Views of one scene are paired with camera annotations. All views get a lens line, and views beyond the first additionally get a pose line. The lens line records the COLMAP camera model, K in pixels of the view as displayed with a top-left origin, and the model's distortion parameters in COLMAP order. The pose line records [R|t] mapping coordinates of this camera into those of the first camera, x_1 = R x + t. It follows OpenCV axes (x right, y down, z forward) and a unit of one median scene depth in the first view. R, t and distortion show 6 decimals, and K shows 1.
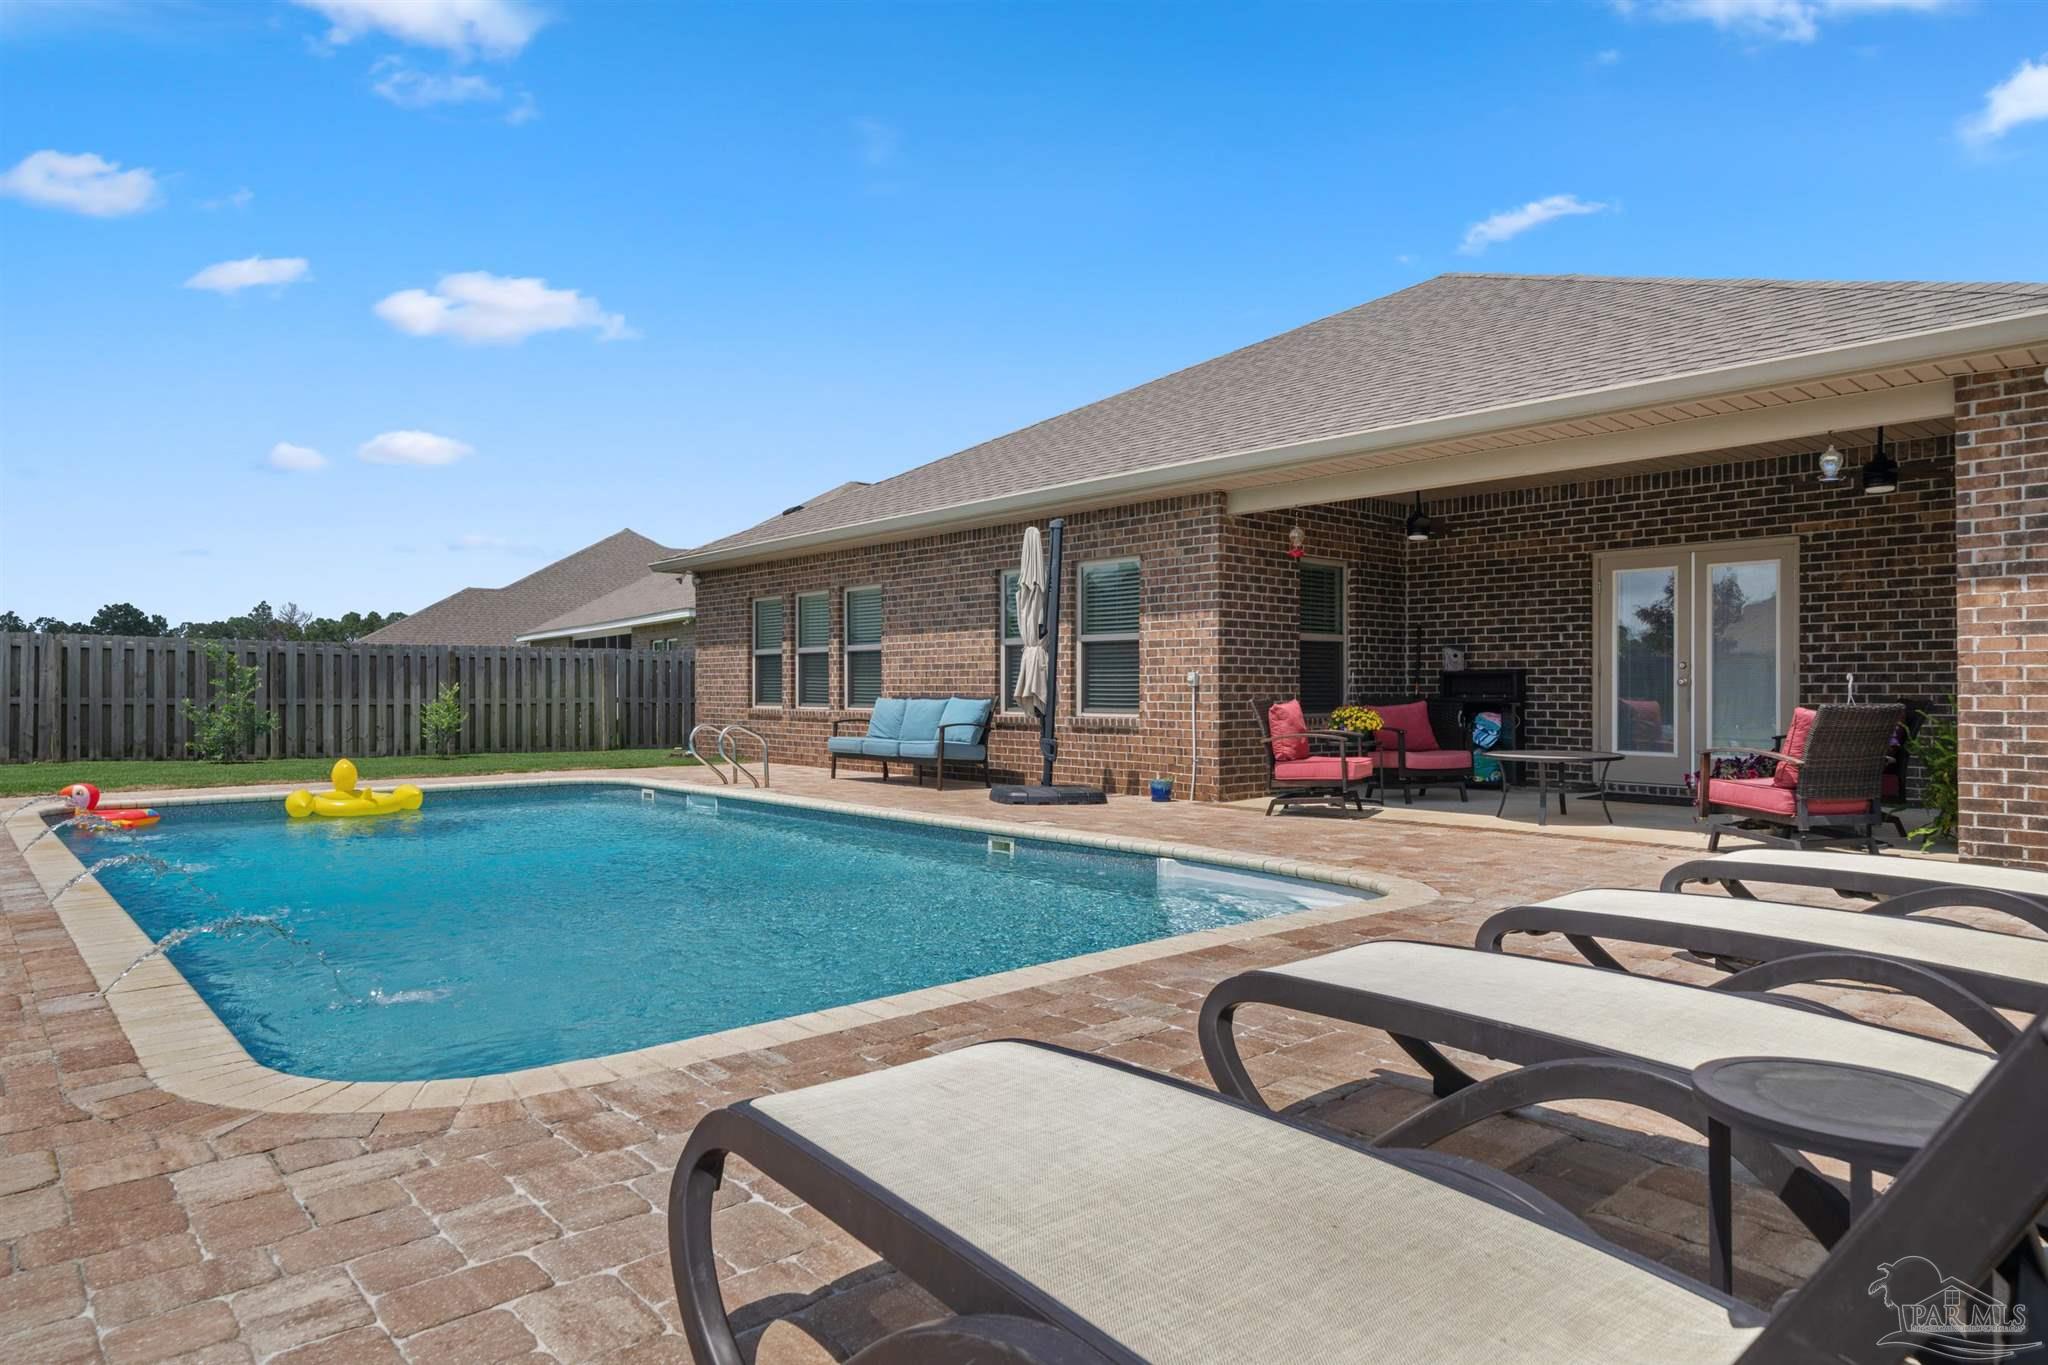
lens RADIAL K [[1244.1, 0, 1030.7], [0, 1244.1, 683.8], [0, 0, 1]] dist [-0.008746, 0.004465]
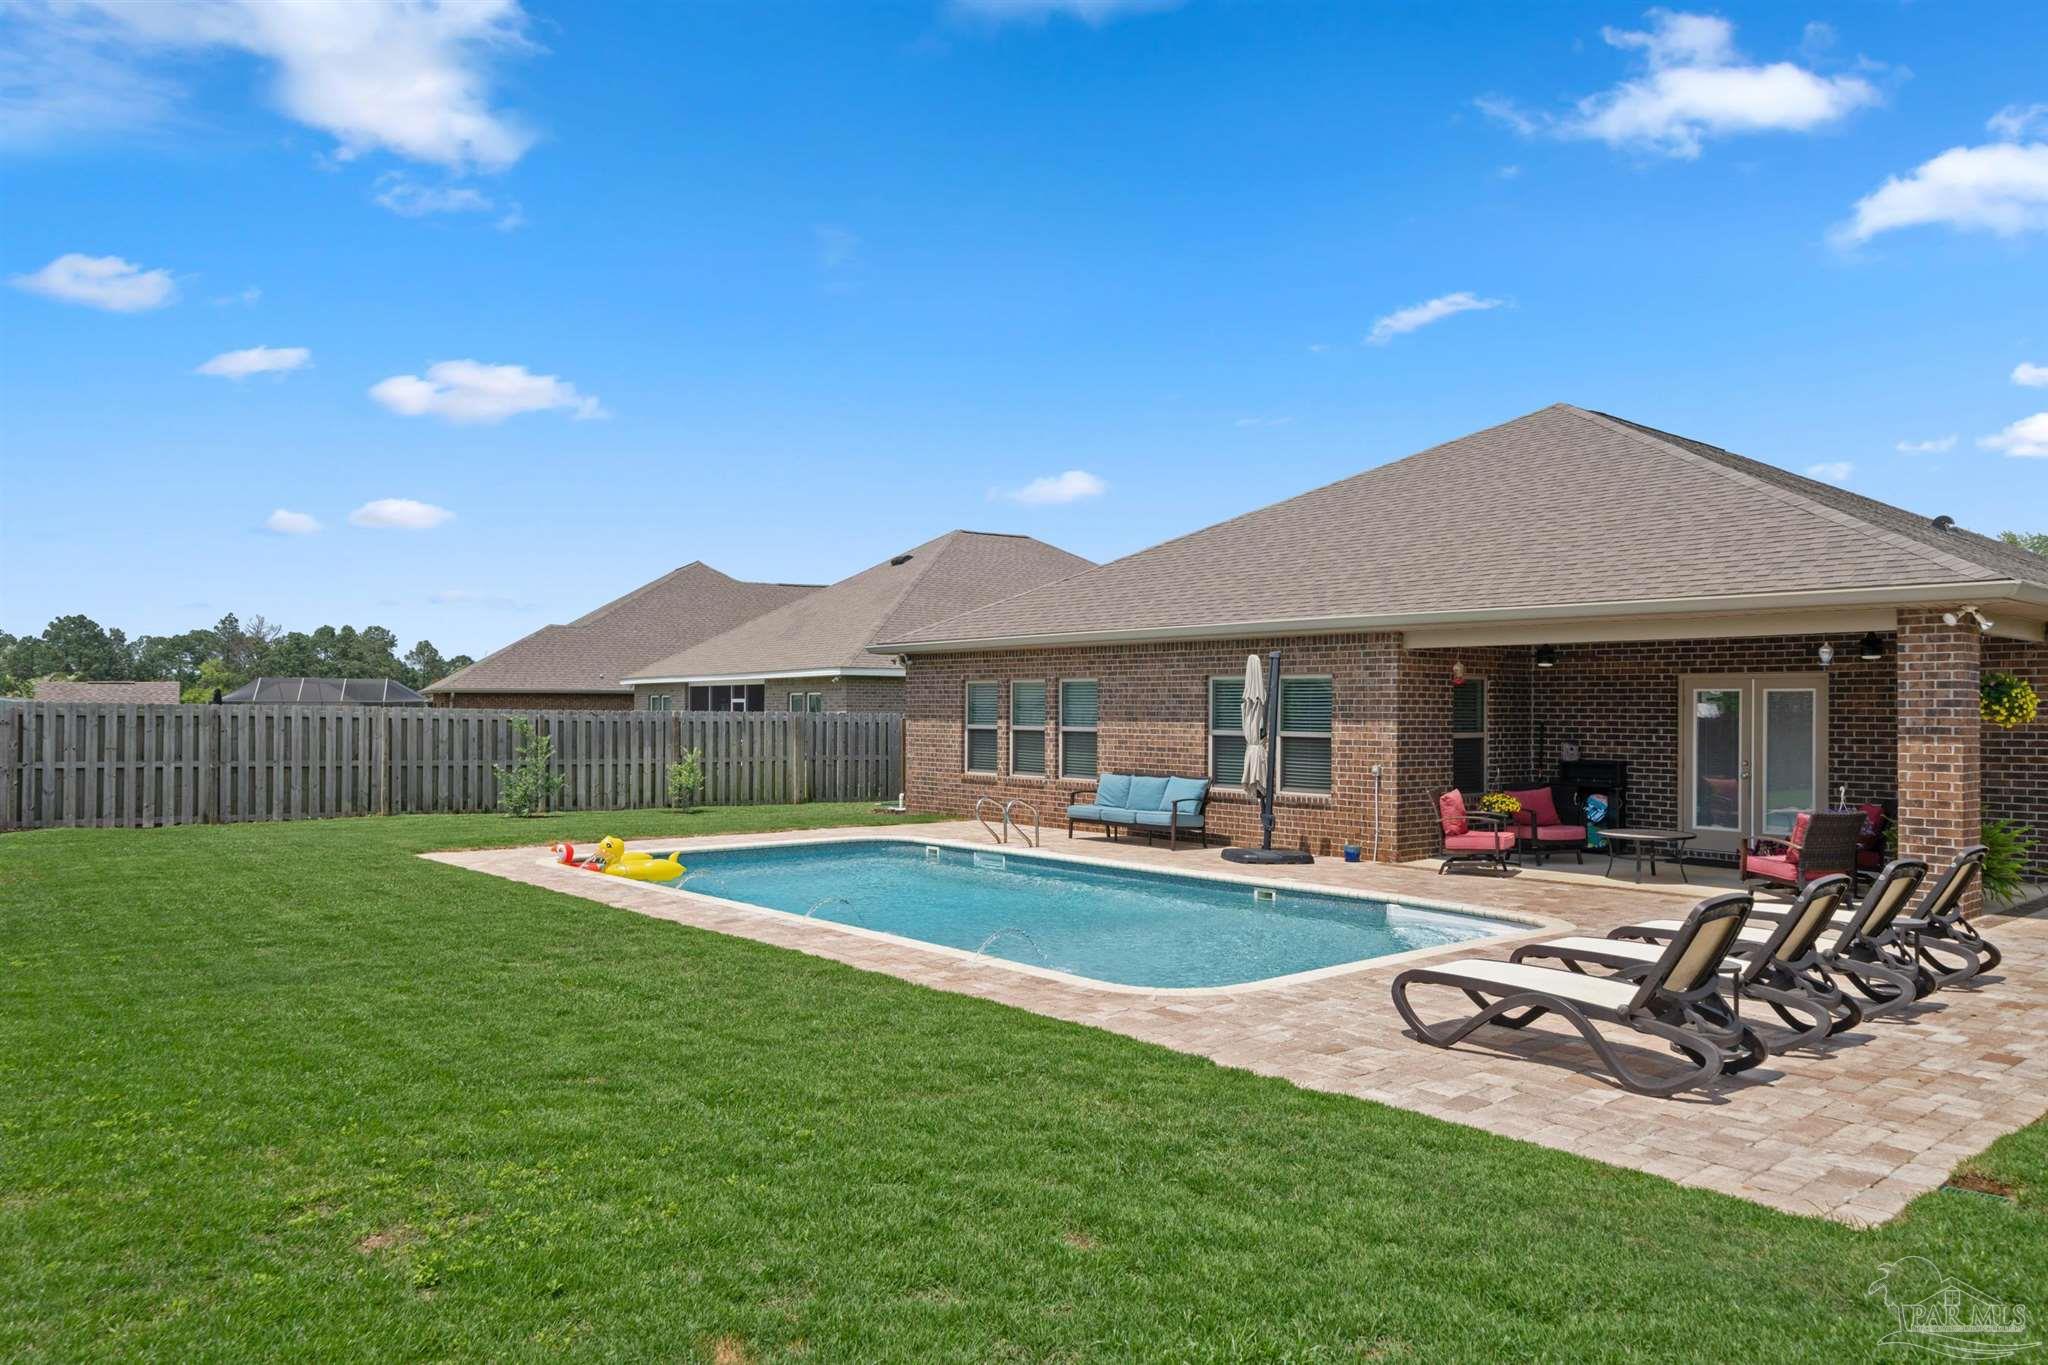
lens RADIAL K [[1417.0, 0, 1028.4], [0, 1417.0, 688.6], [0, 0, 1]] dist [-0.008888, 0.011005]
pose [[0.999795, 0.006596, -0.019156, -0.198238], [-0.006809, 0.999915, -0.011091, -0.066662], [0.019081, 0.011219, 0.999755, -0.490548]]
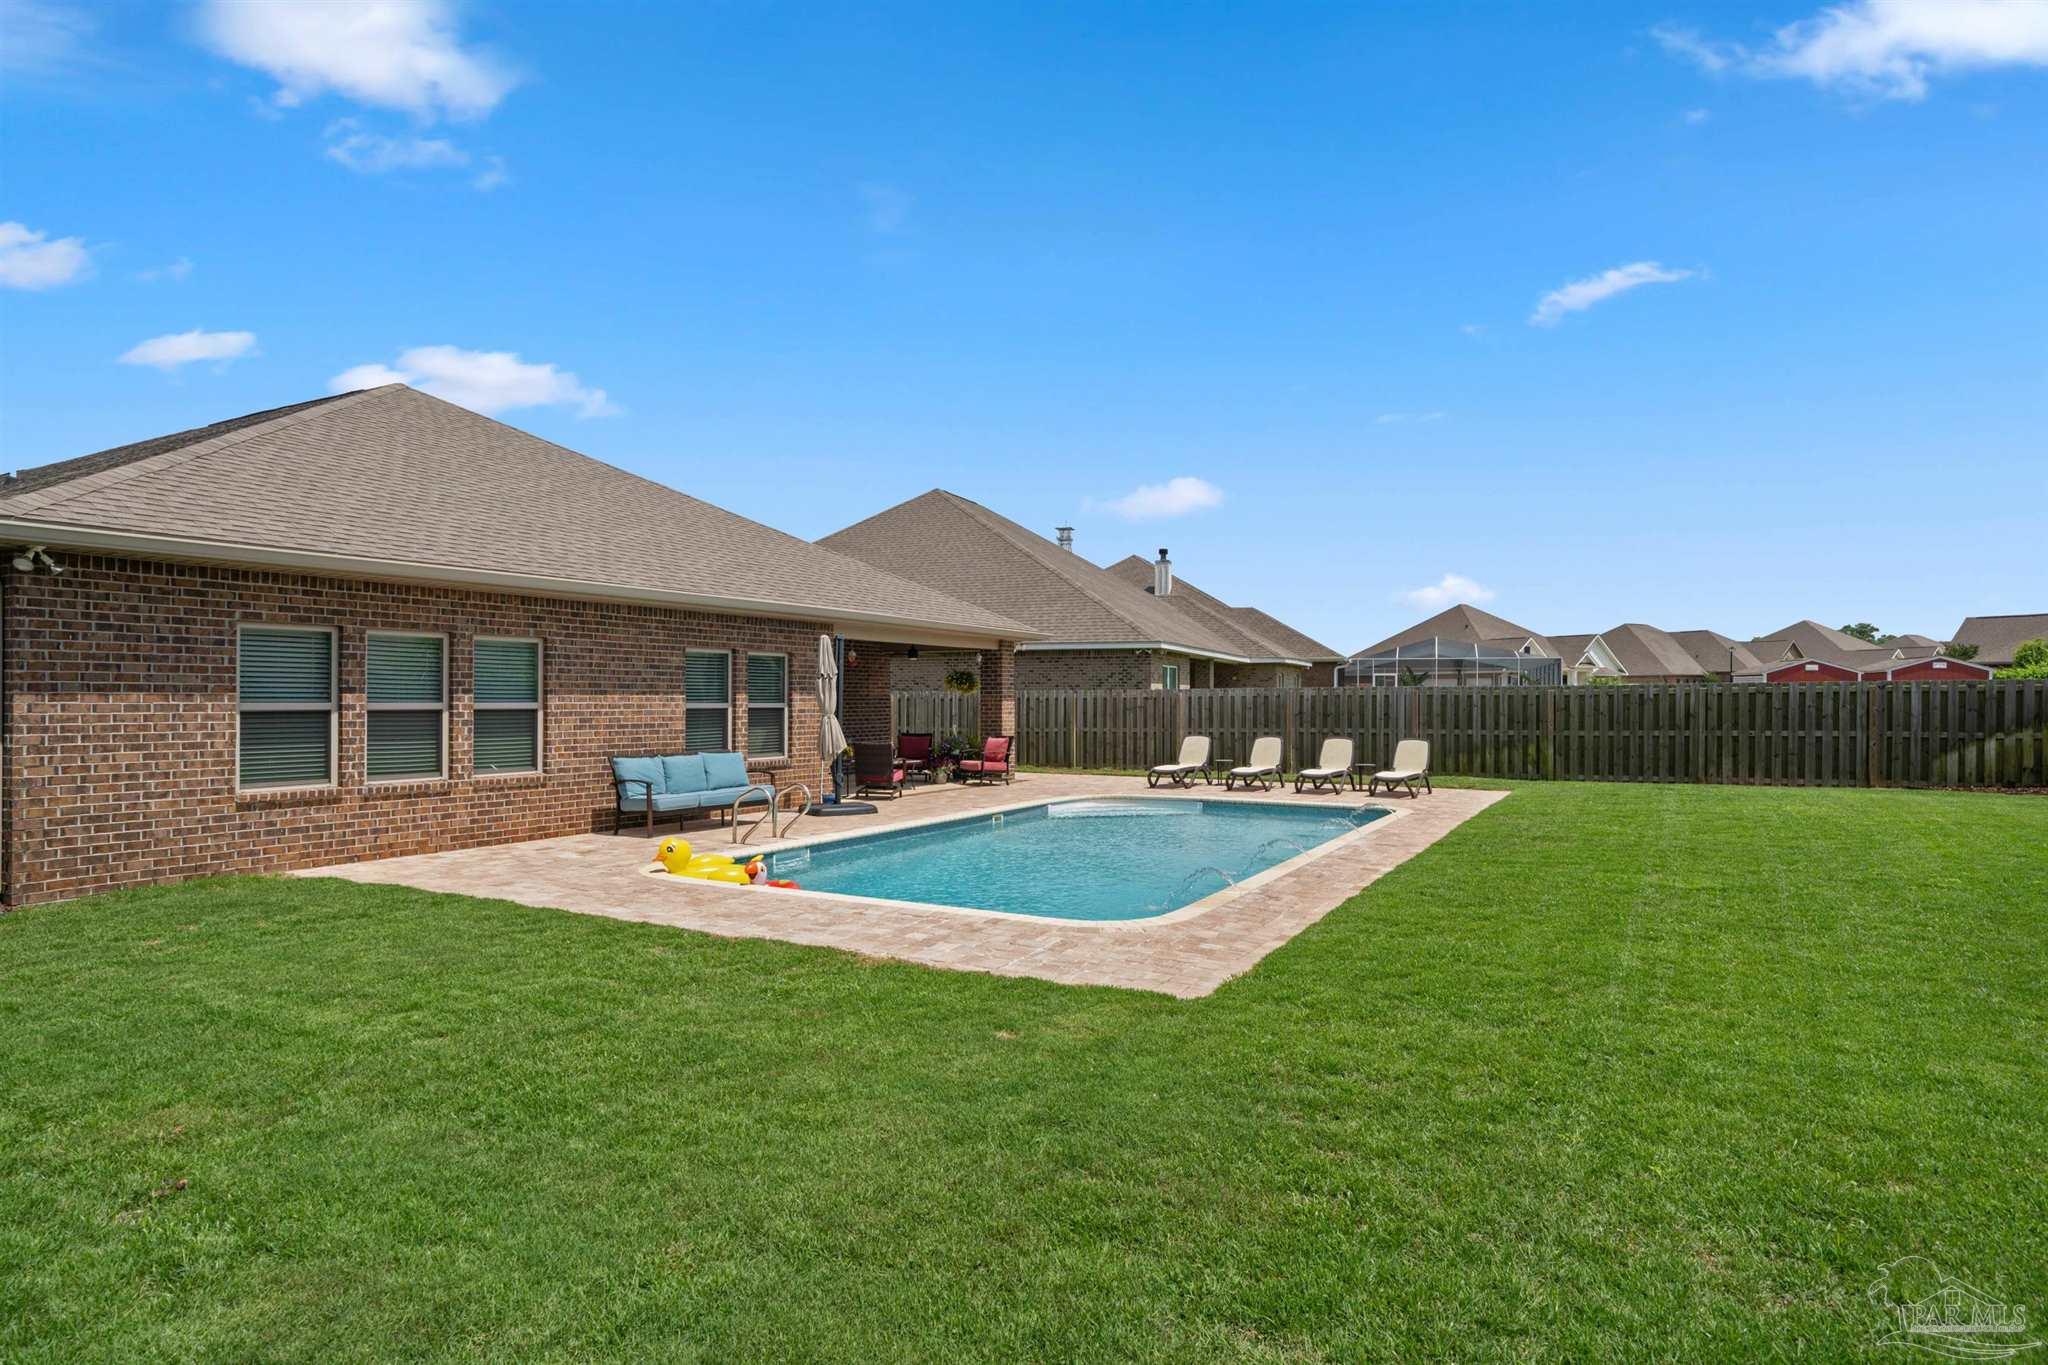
lens RADIAL K [[1159.4, 0, 1015.6], [0, 1159.4, 686.4], [0, 0, 1]] dist [0.001766, 0.001892]
pose [[-0.346199, 0.006427, 0.938139, -1.322725], [-0.010509, 0.999887, -0.010728, -0.047794], [-0.938102, -0.013573, -0.346092, 1.193003]]
